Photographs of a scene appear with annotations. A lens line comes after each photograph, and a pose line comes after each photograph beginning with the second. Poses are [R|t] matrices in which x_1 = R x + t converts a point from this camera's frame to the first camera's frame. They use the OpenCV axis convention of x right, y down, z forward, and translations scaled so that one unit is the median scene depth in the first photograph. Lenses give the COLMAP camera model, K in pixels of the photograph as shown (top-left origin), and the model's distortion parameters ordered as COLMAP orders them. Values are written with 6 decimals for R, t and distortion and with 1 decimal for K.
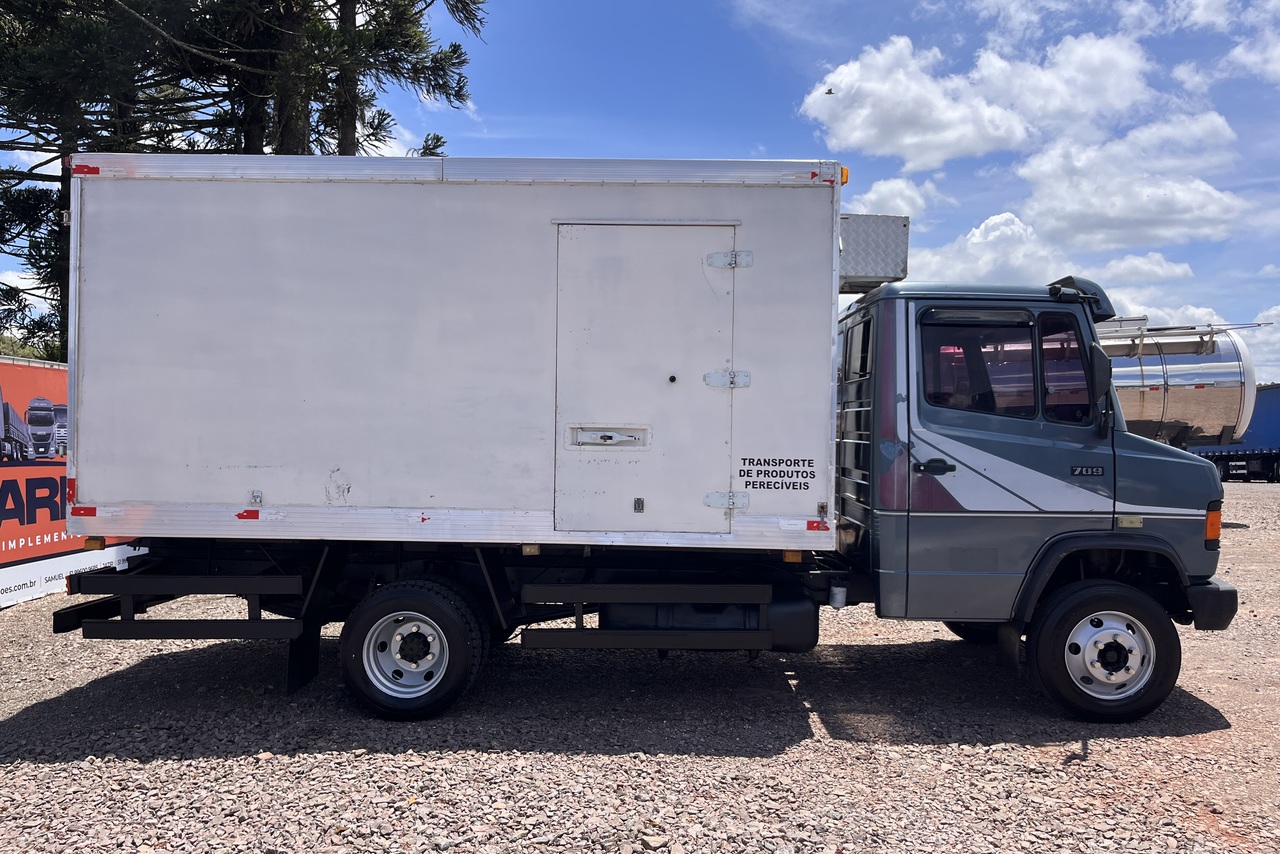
lens RADIAL K [[971.2, 0, 620.6], [0, 971.2, 416.7], [0, 0, 1]] dist [0.070716, -0.088780]
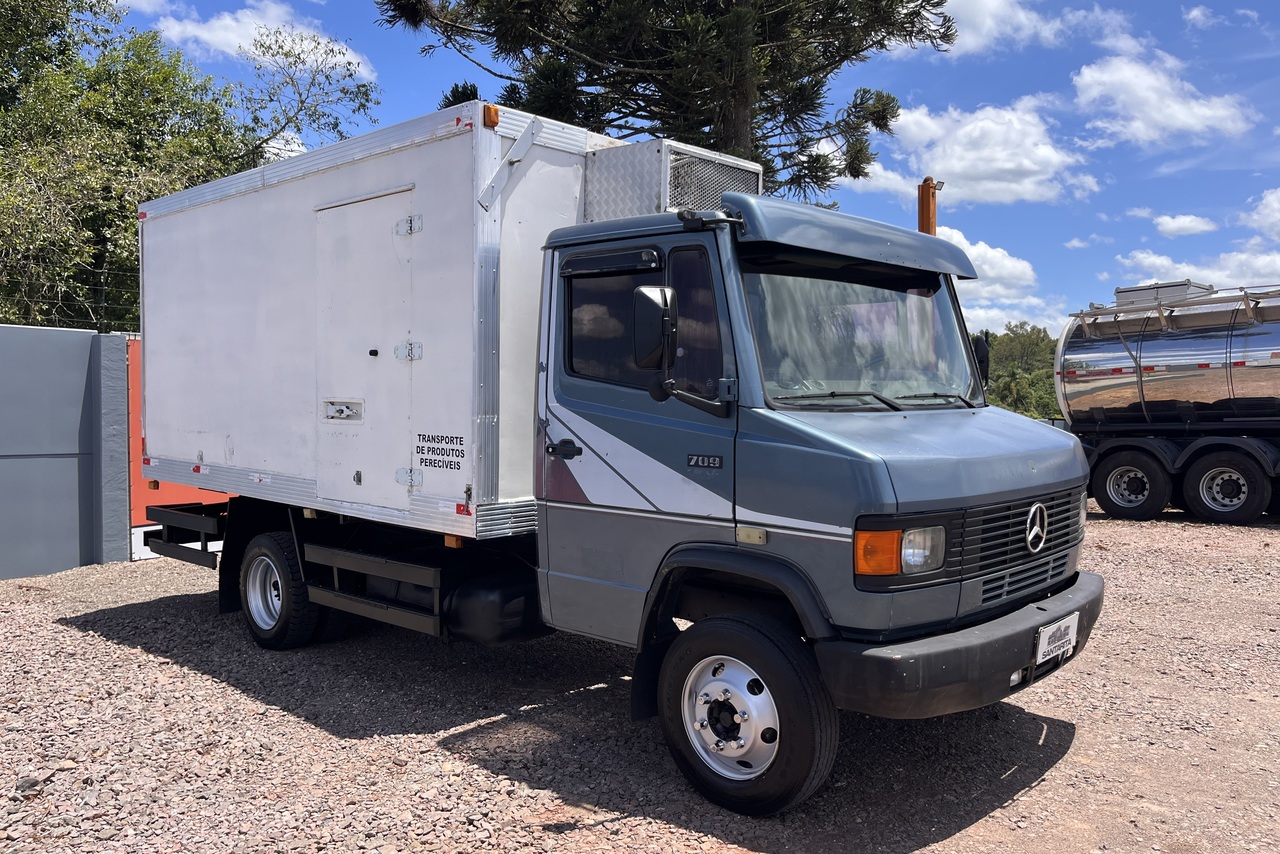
lens RADIAL K [[971.2, 0, 620.6], [0, 971.2, 416.7], [0, 0, 1]] dist [0.070716, -0.088780]
pose [[0.749001, 0.010681, -0.662483, 0.906136], [0.013016, 0.999440, 0.030830, -0.001105], [0.662441, -0.031714, 0.748443, 0.415895]]
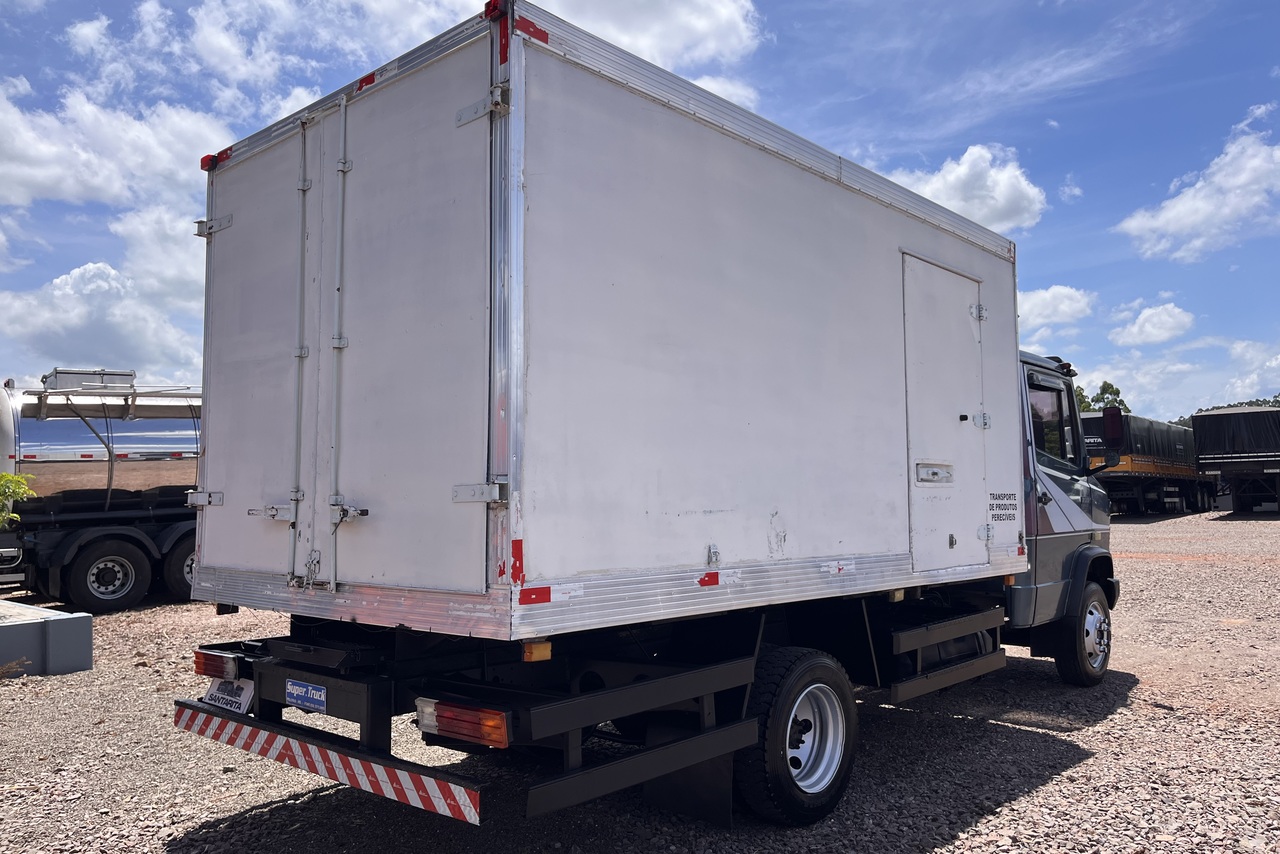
lens RADIAL K [[971.2, 0, 620.6], [0, 971.2, 416.7], [0, 0, 1]] dist [0.070716, -0.088780]
pose [[0.654084, 0.048880, 0.754841, -0.981776], [-0.001008, 0.997965, -0.063750, 0.027323], [-0.756422, 0.040937, 0.652802, 0.590451]]
